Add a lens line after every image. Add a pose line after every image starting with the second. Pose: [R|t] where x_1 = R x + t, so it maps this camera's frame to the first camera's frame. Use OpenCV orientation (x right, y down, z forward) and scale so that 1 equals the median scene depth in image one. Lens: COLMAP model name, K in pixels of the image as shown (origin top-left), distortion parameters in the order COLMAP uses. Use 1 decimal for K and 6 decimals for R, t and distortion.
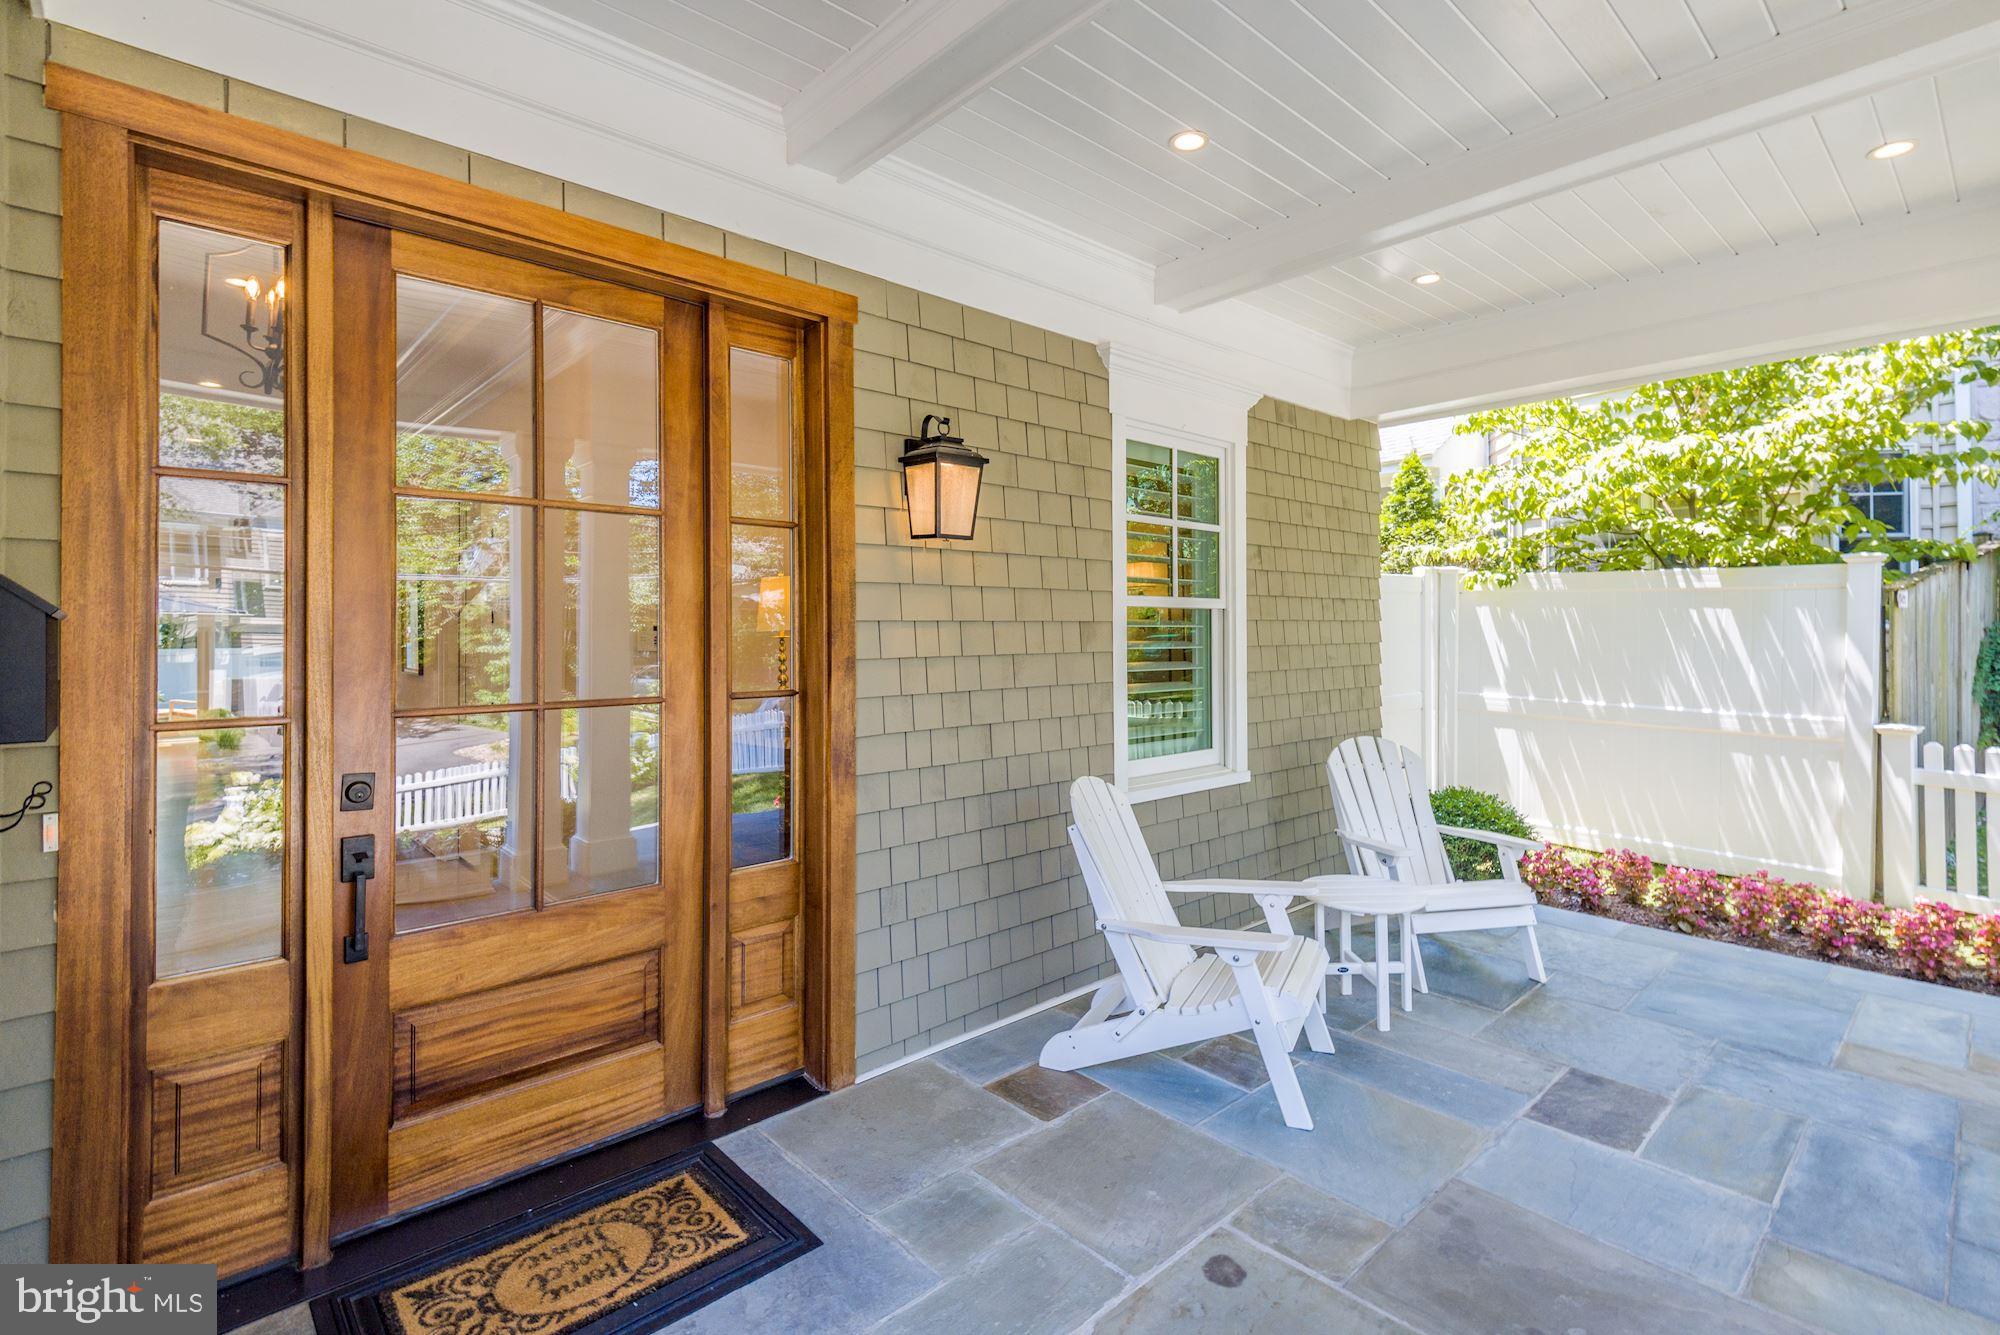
lens RADIAL K [[932.2, 0, 1000.3], [0, 932.2, 629.2], [0, 0, 1]] dist [0.014571, -0.000188]
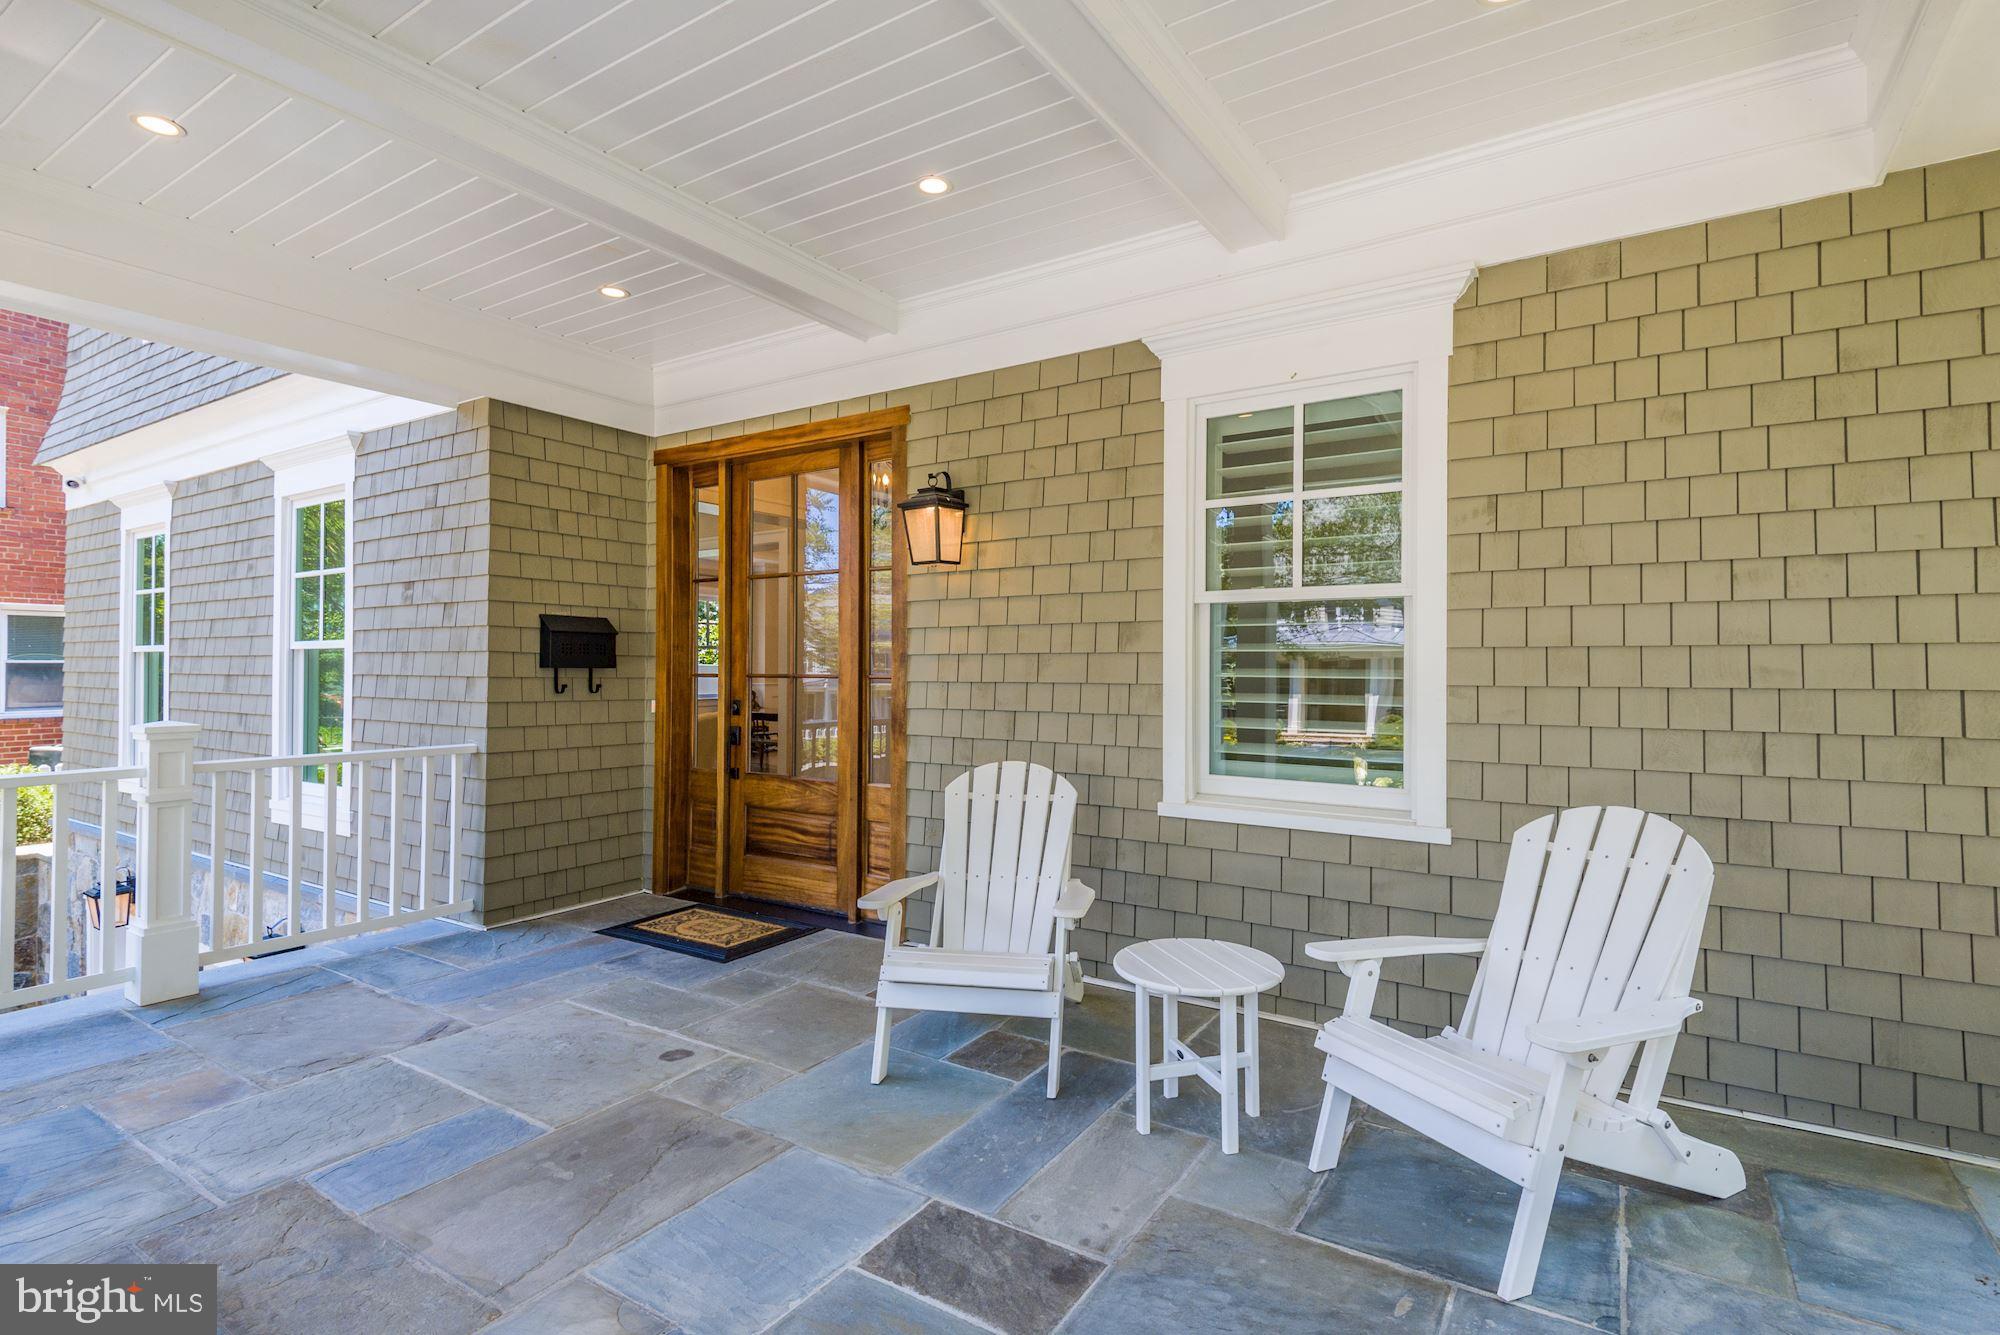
lens RADIAL K [[921.4, 0, 1078.5], [0, 921.4, 659.3], [0, 0, 1]] dist [0.032468, 0.000064]
pose [[0.290723, 0.001249, -0.956806, 1.298660], [0.004795, 0.999985, 0.002763, 0.036973], [0.956795, -0.005391, 0.290713, 0.834442]]
